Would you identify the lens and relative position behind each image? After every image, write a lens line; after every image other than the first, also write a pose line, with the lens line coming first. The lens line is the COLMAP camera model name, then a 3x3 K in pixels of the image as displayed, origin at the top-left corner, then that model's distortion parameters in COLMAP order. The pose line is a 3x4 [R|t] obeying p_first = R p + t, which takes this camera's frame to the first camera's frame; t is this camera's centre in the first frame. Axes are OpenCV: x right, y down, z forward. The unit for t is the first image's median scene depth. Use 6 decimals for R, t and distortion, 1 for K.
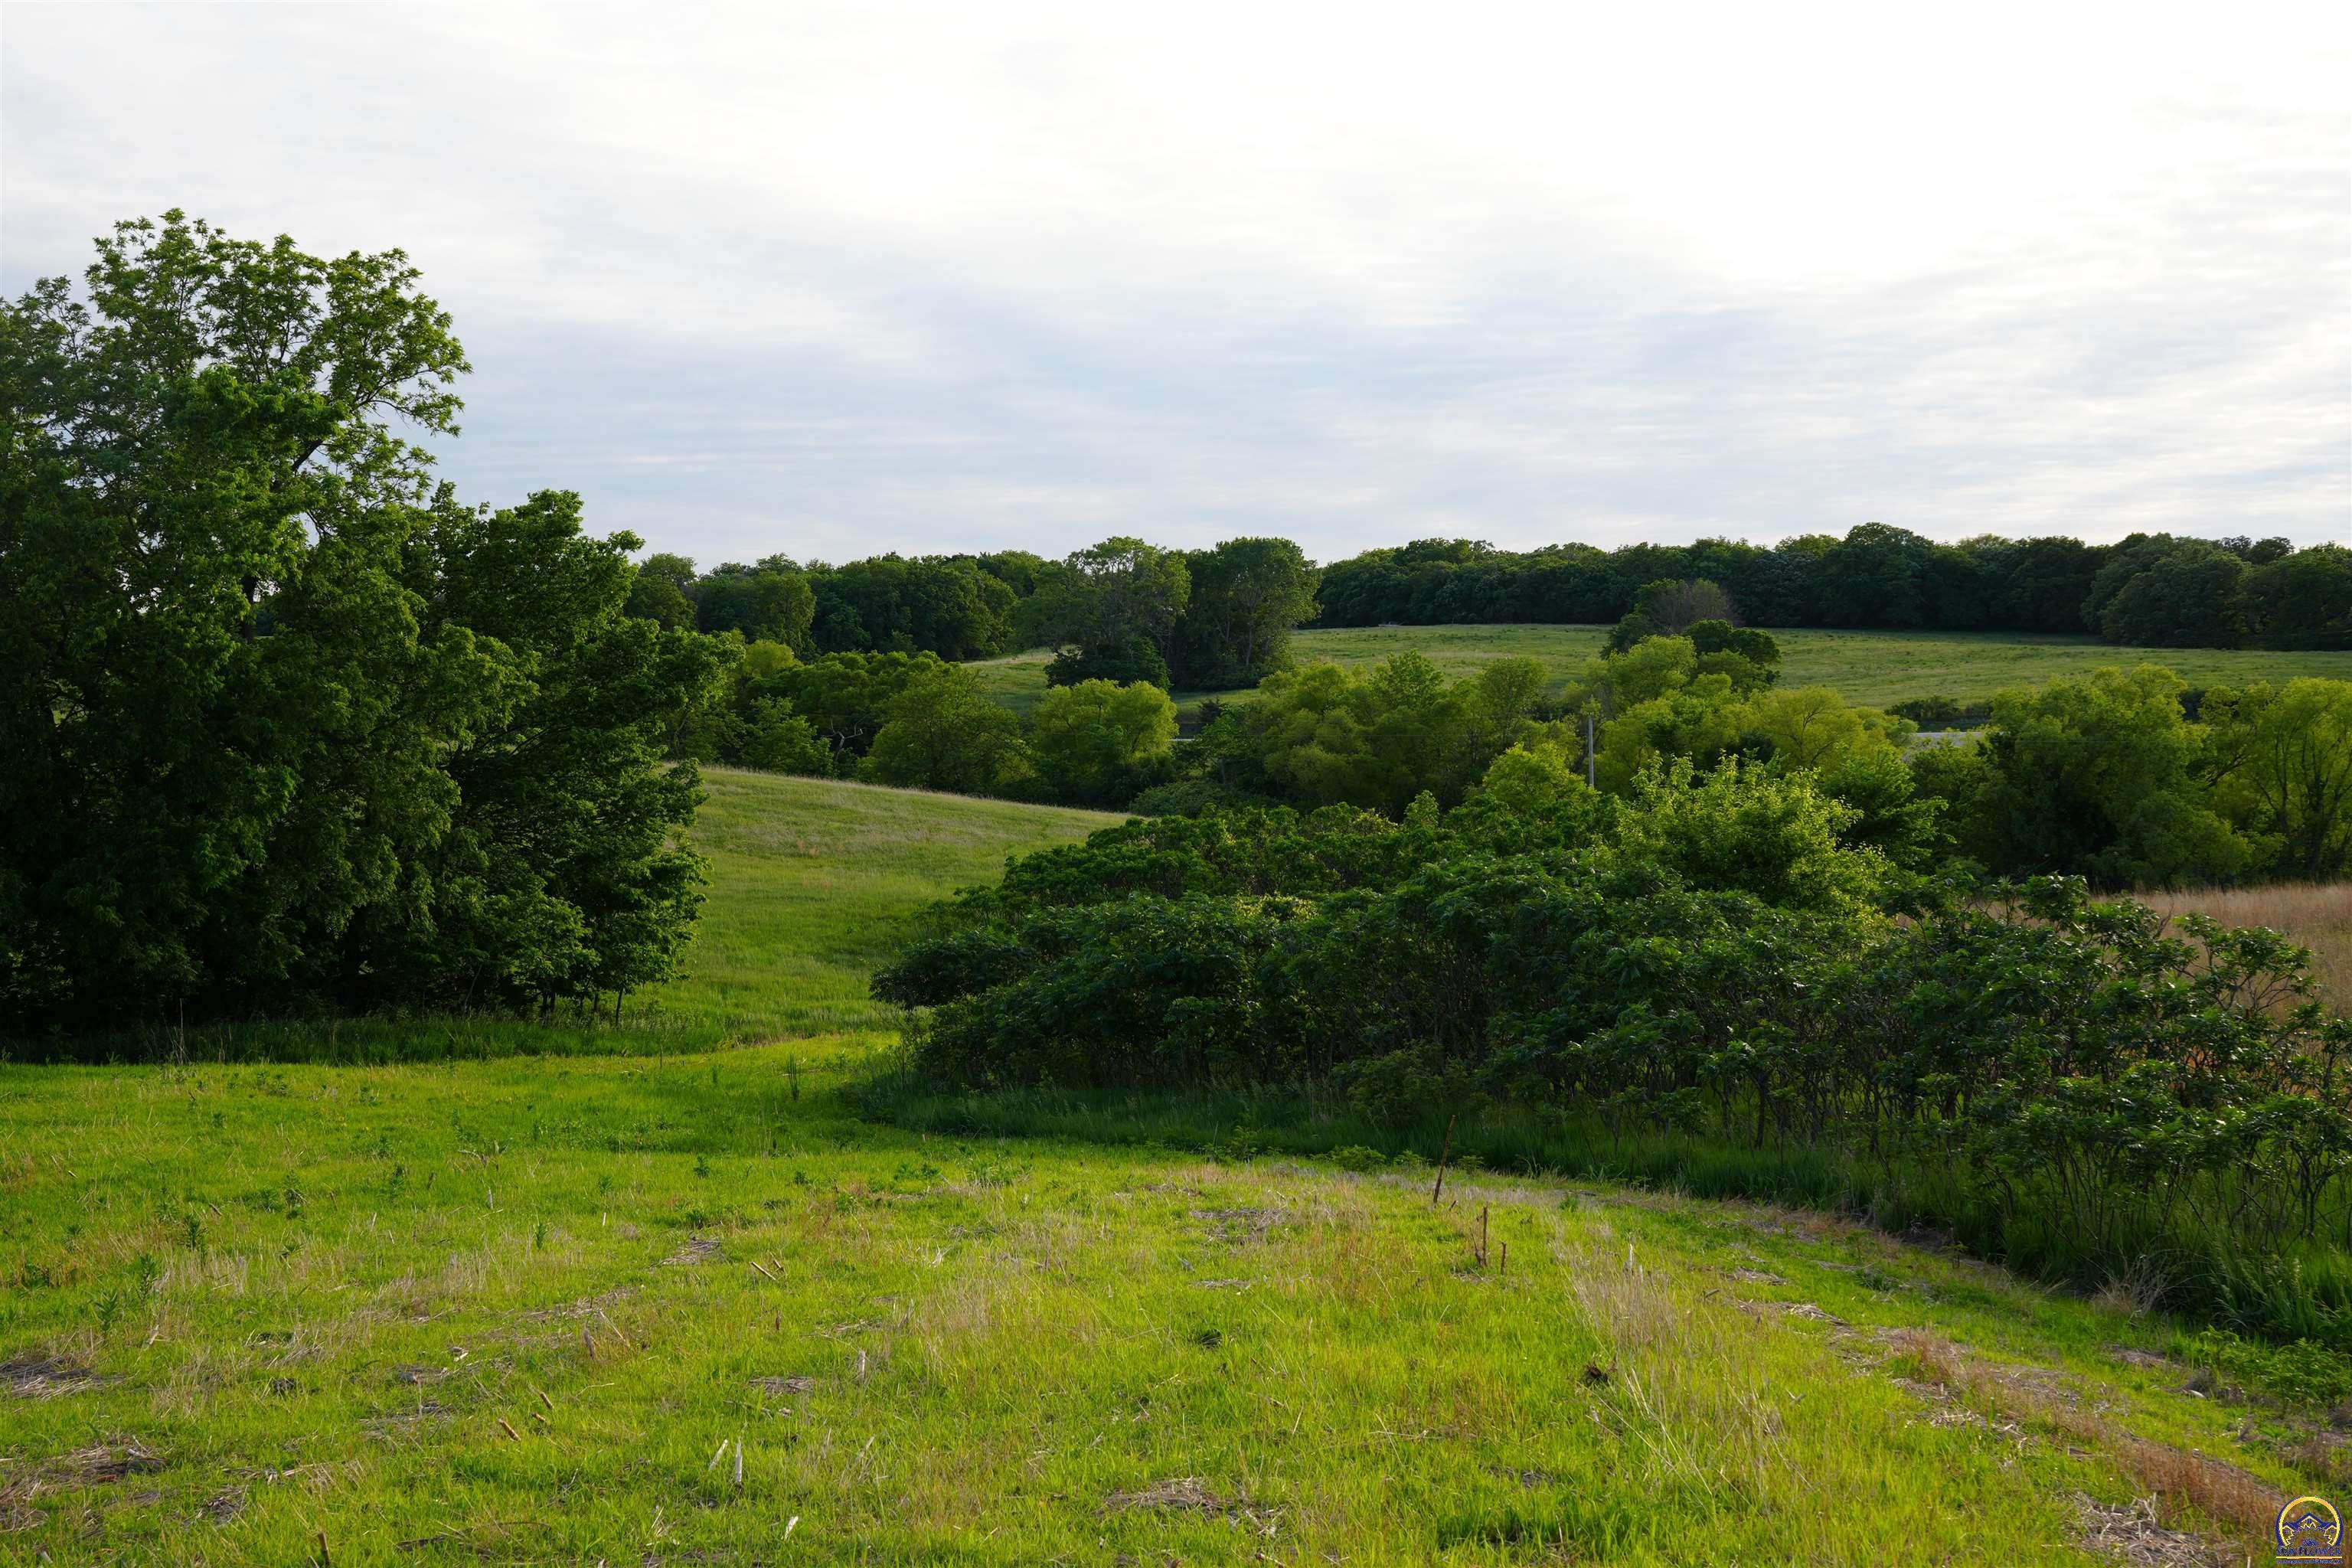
lens RADIAL K [[2774.7, 0, 1200.0], [0, 2774.7, 791.3], [0, 0, 1]] dist [0.079821, 0.000000]
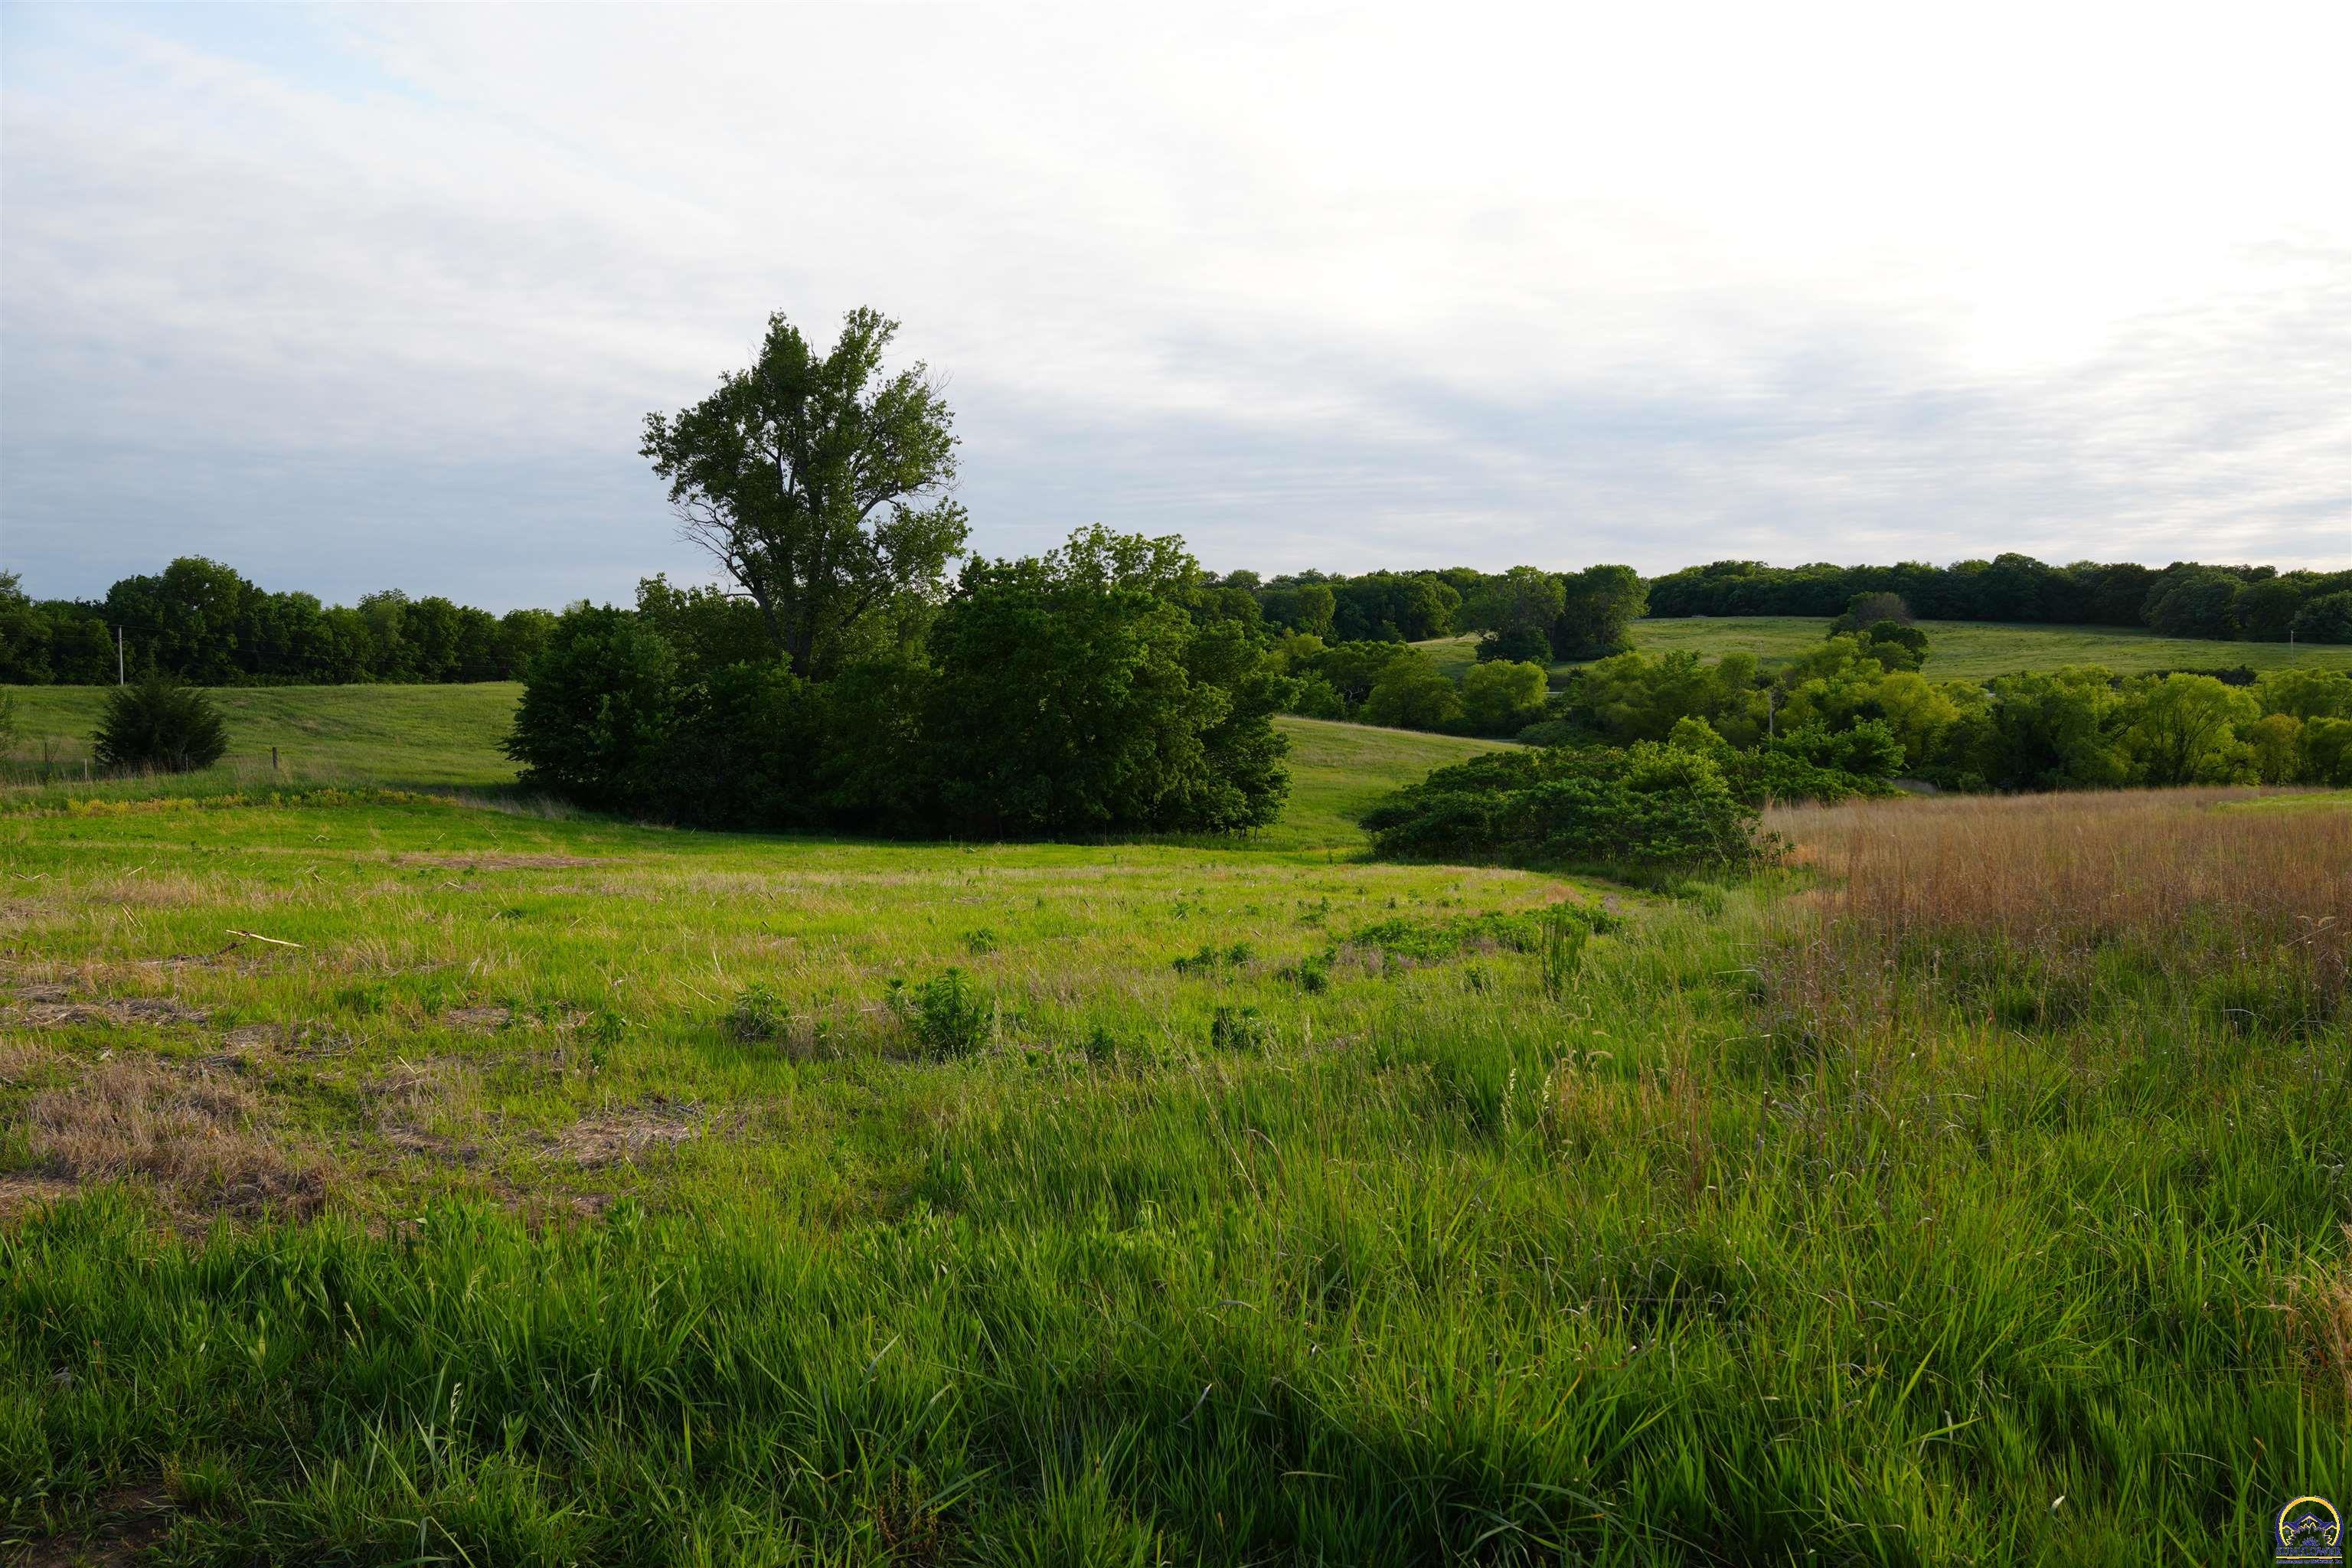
lens RADIAL K [[1817.9, 0, 1189.1], [0, 1817.9, 773.4], [0, 0, 1]] dist [0.000397, 0.013251]
pose [[0.976553, 0.010462, -0.215025, 0.016444], [-0.003642, 0.999478, 0.032090, -0.005675], [0.215248, -0.030555, 0.976081, -0.124923]]
